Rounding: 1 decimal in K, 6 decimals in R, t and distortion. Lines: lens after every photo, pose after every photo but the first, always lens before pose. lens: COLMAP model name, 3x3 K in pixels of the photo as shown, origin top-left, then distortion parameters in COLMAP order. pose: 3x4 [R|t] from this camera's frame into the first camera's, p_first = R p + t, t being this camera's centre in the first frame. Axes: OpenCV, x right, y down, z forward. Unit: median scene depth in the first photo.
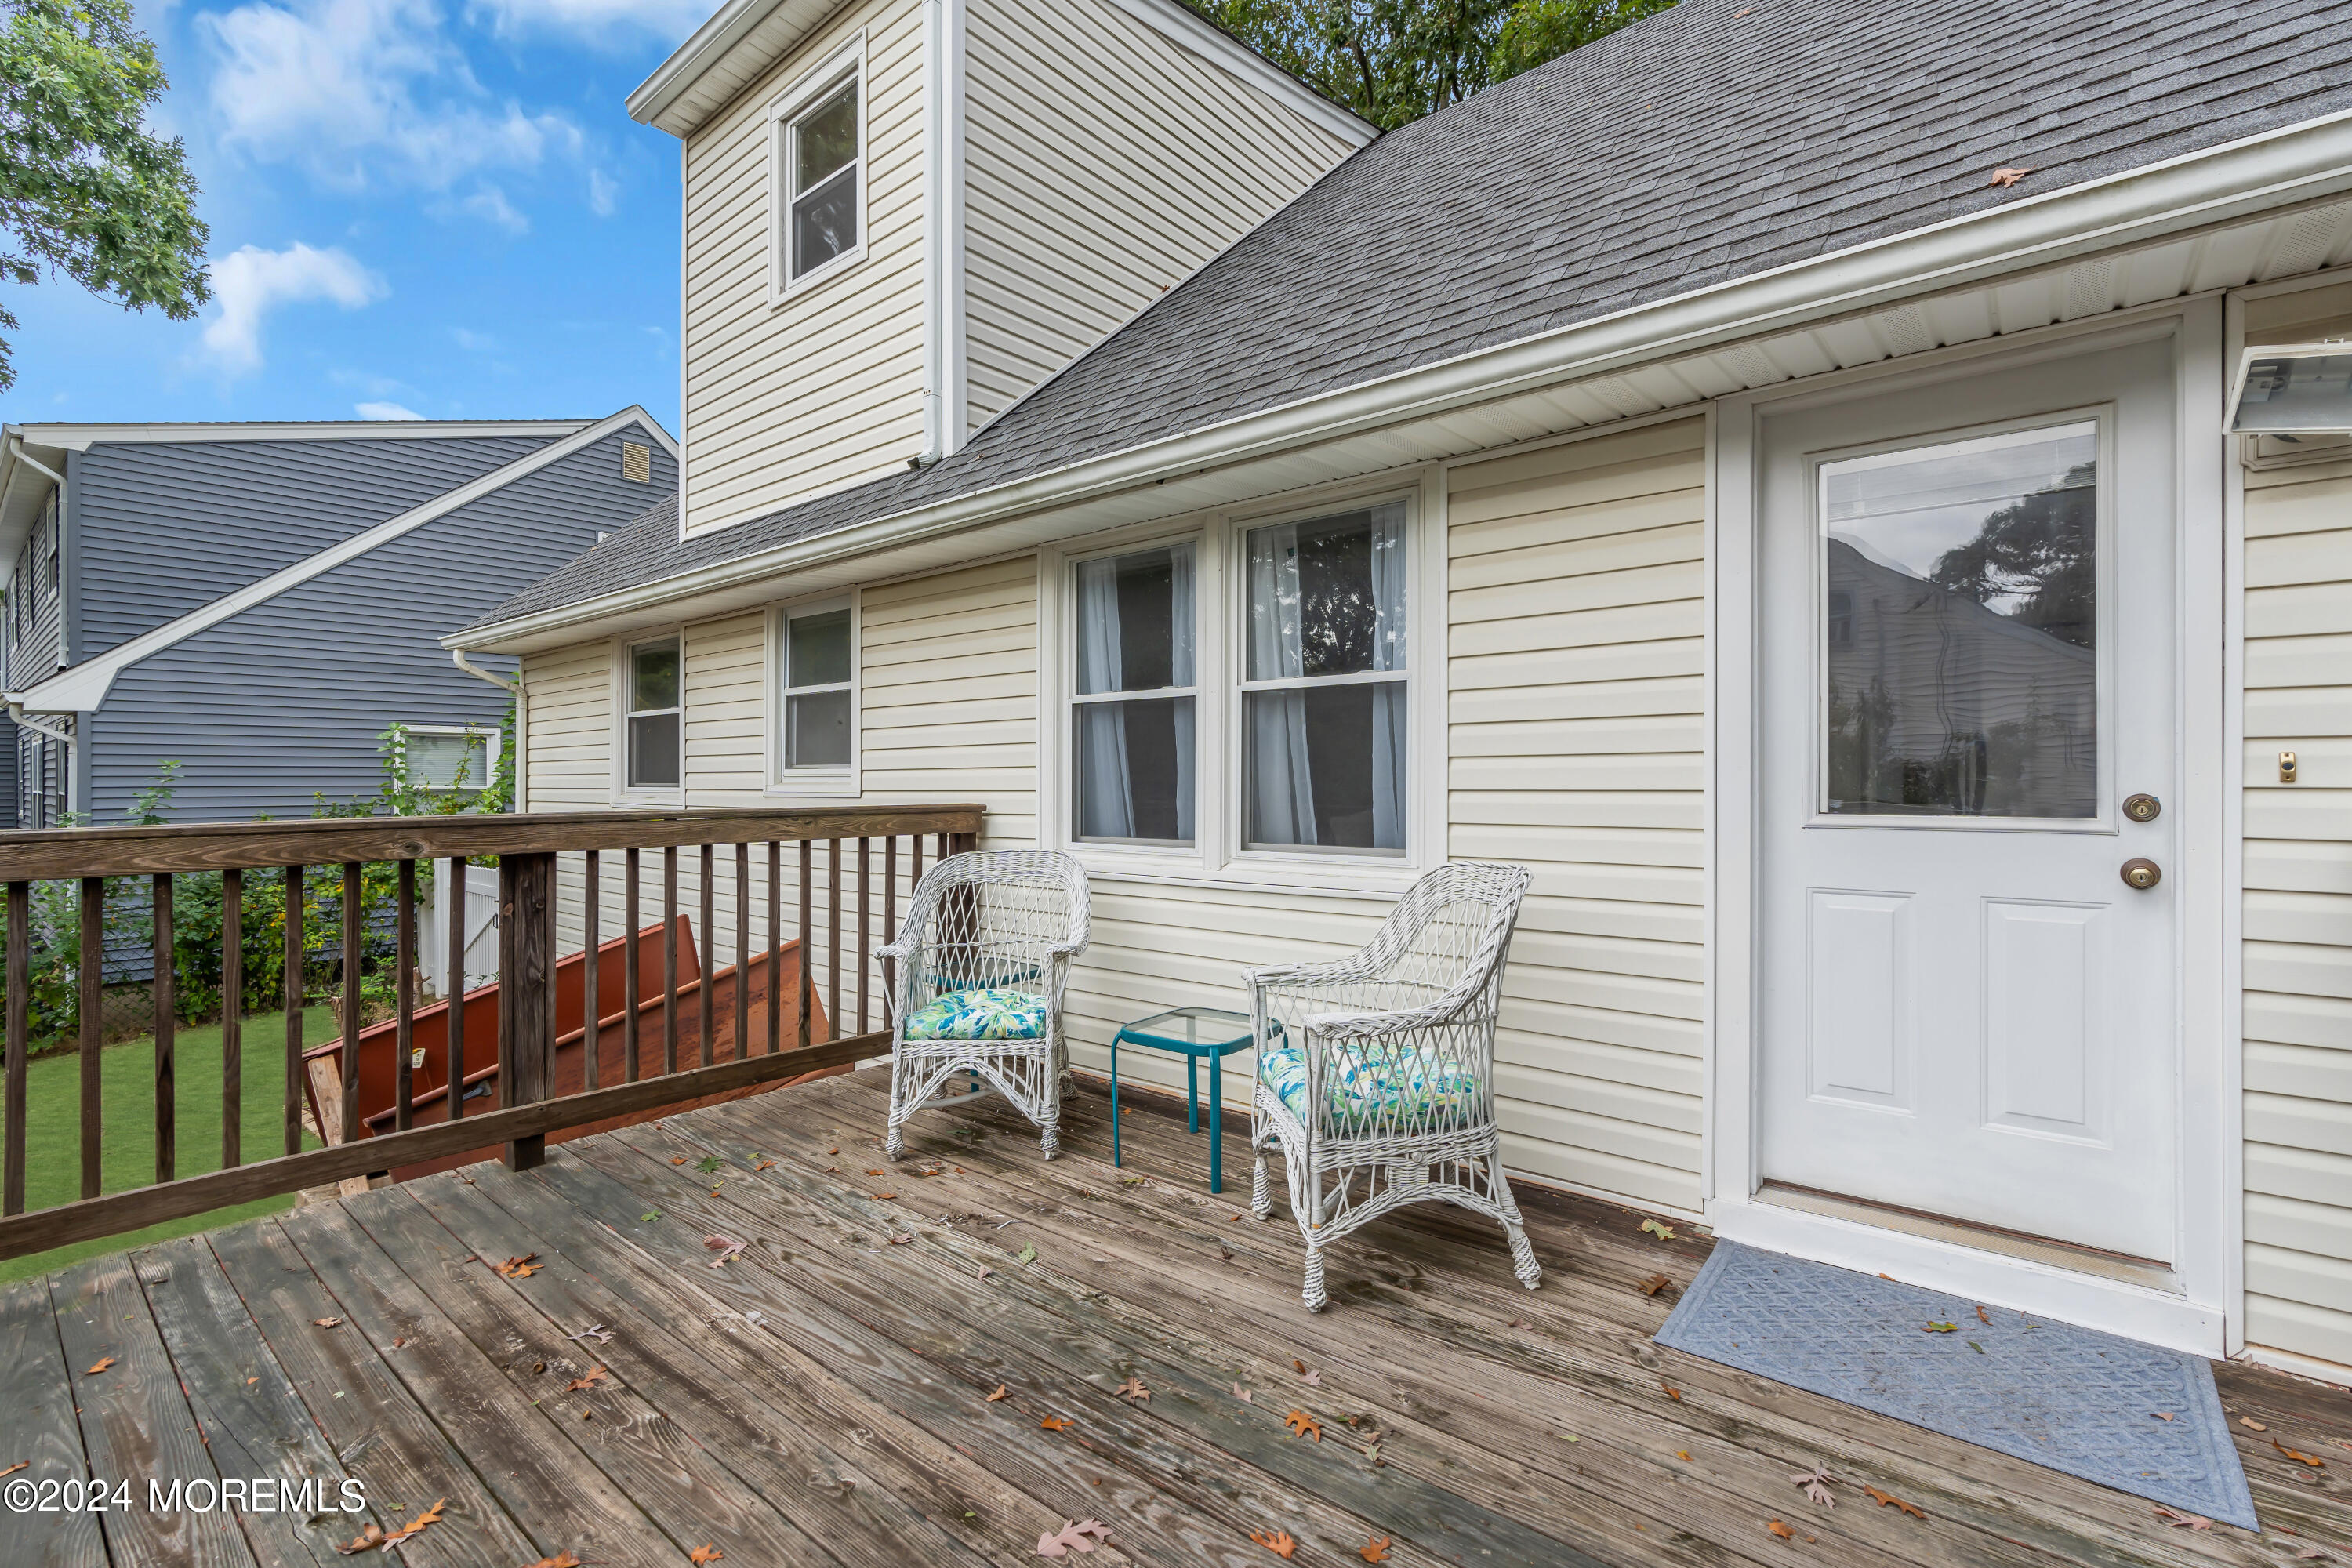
lens RADIAL K [[1055.5, 0, 1171.8], [0, 1055.5, 777.9], [0, 0, 1]] dist [-0.005890, 0.000631]
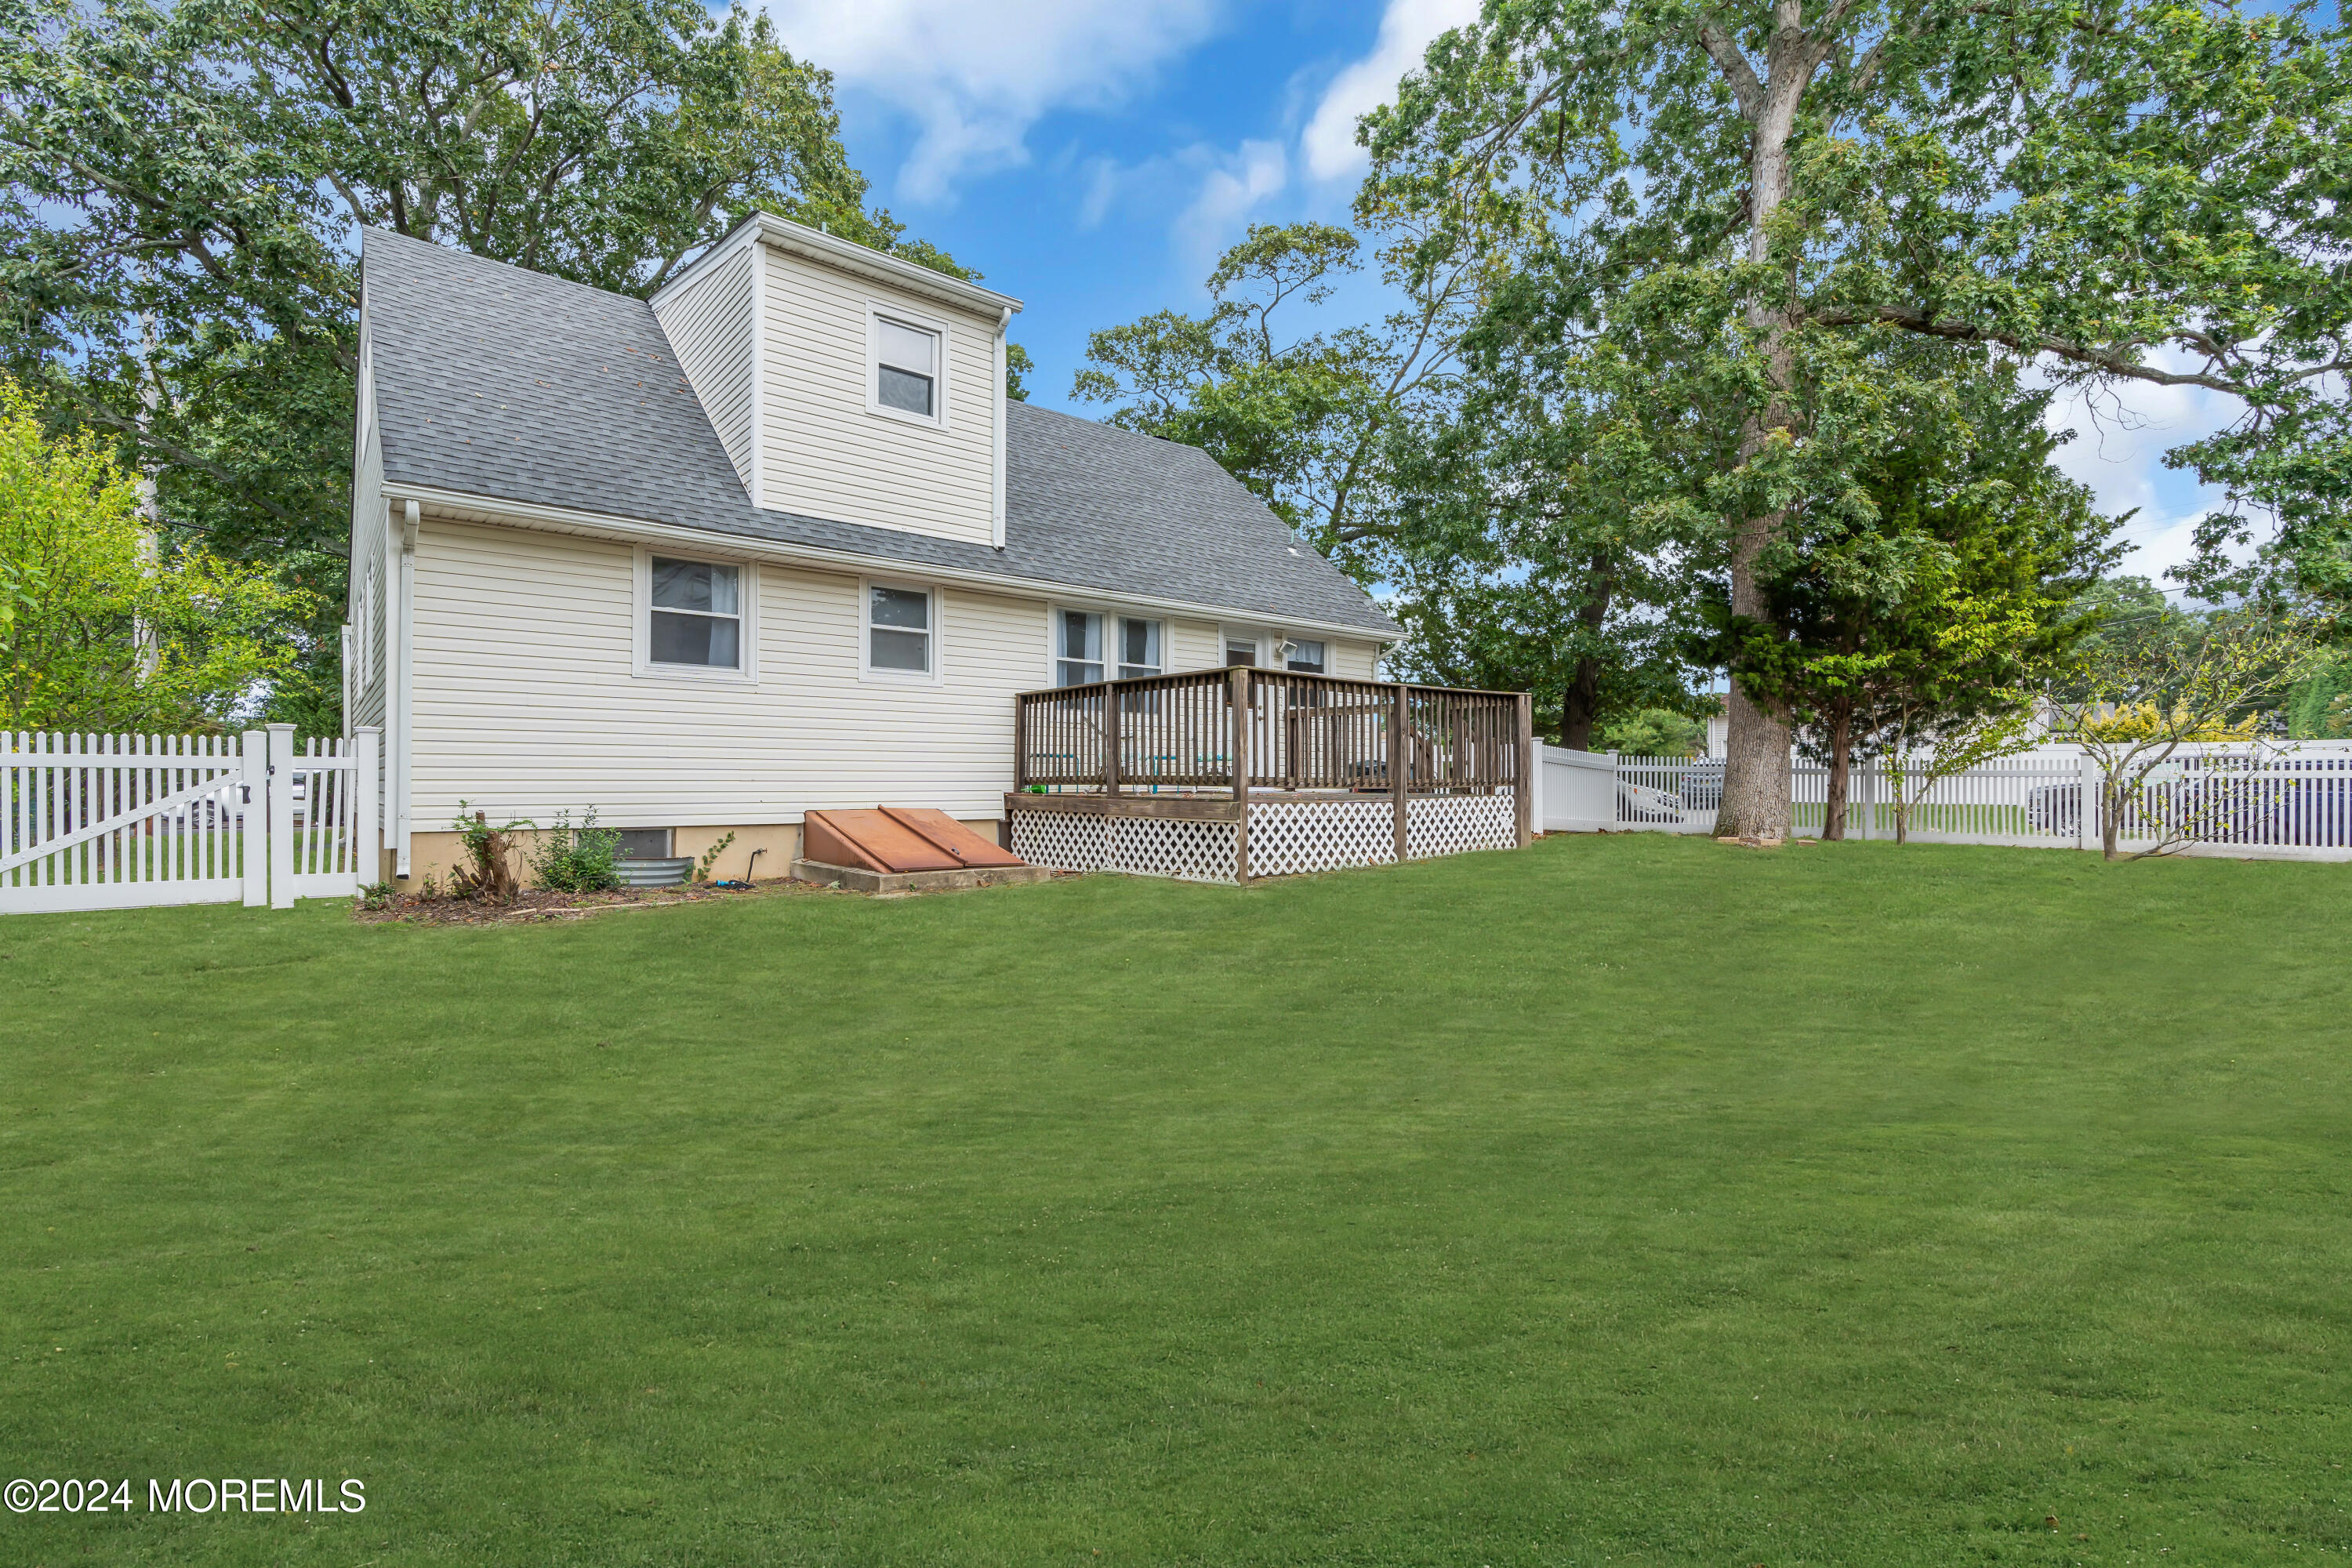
lens RADIAL K [[1055.5, 0, 1180.7], [0, 1055.5, 781.7], [0, 0, 1]] dist [-0.005890, 0.000631]
pose [[0.169252, 0.004514, 0.985562, -4.121753], [-0.004460, 0.999983, -0.003814, 0.389212], [-0.985563, -0.003750, 0.169269, 0.295017]]
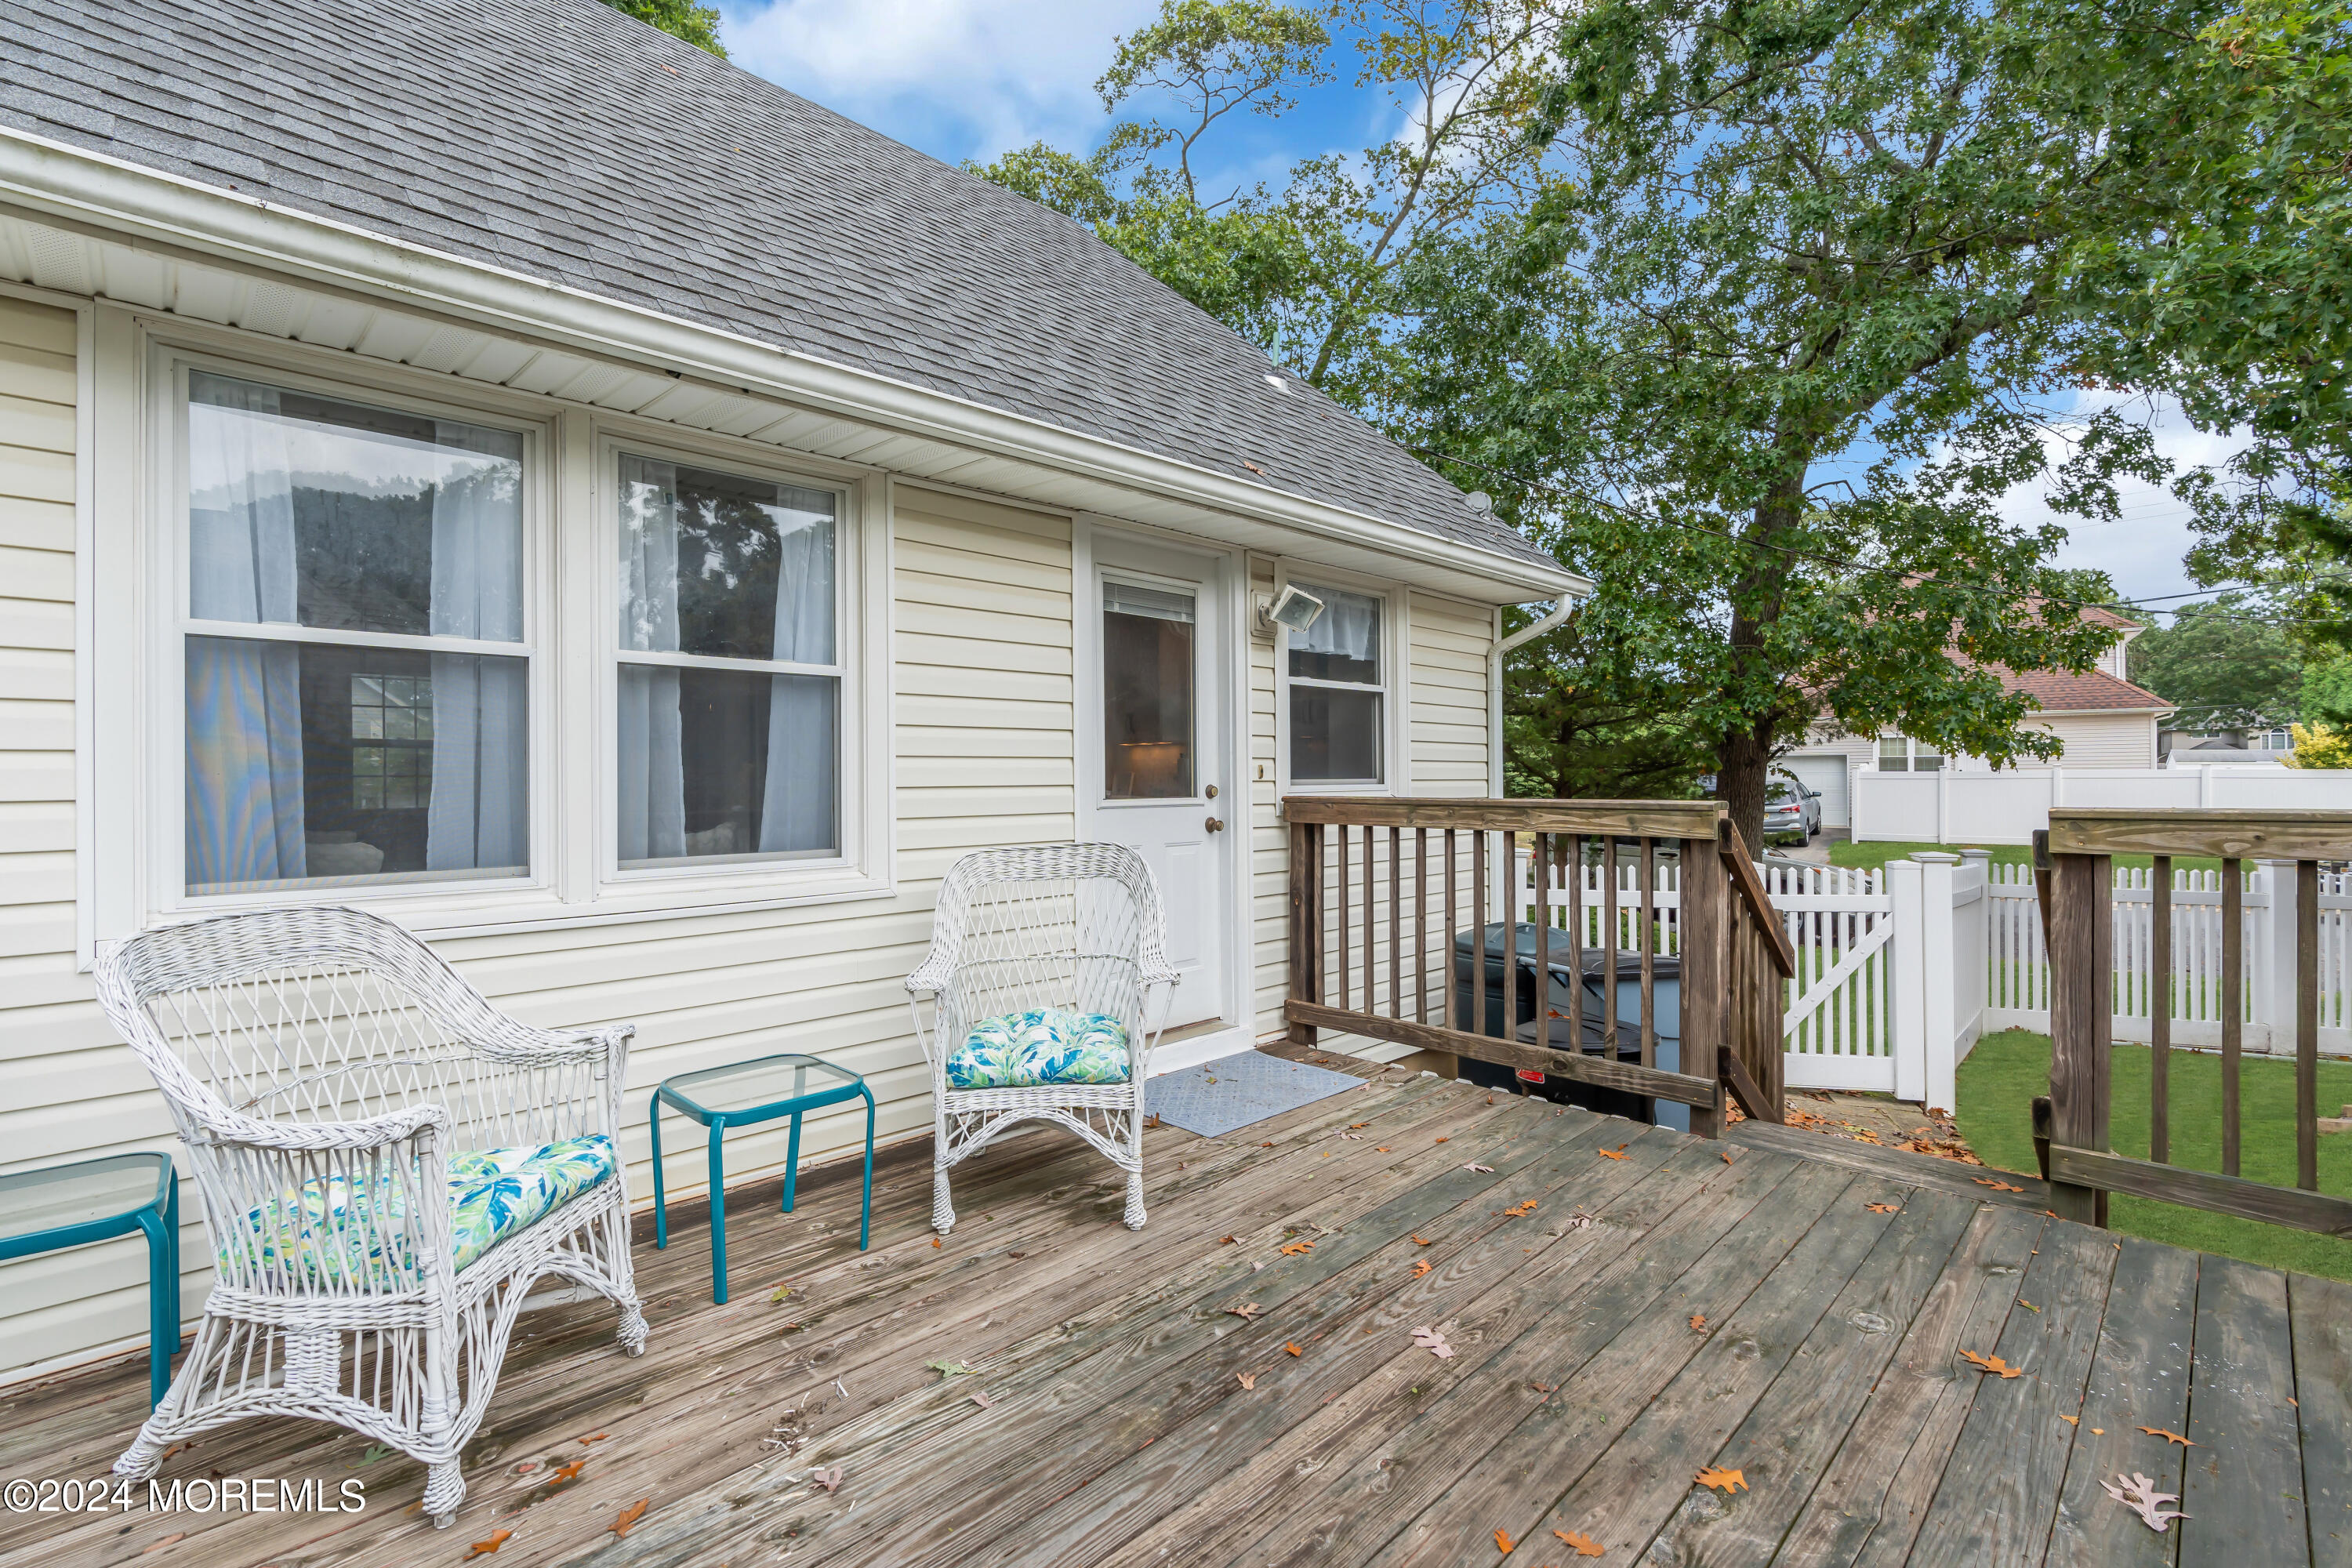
lens RADIAL K [[1055.5, 0, 1168.7], [0, 1055.5, 775.9], [0, 0, 1]] dist [-0.005890, 0.000631]
pose [[0.100828, 0.004422, 0.994894, -0.813039], [0.001967, 0.999987, -0.004644, 0.006008], [-0.994902, 0.002425, 0.100818, 0.667411]]
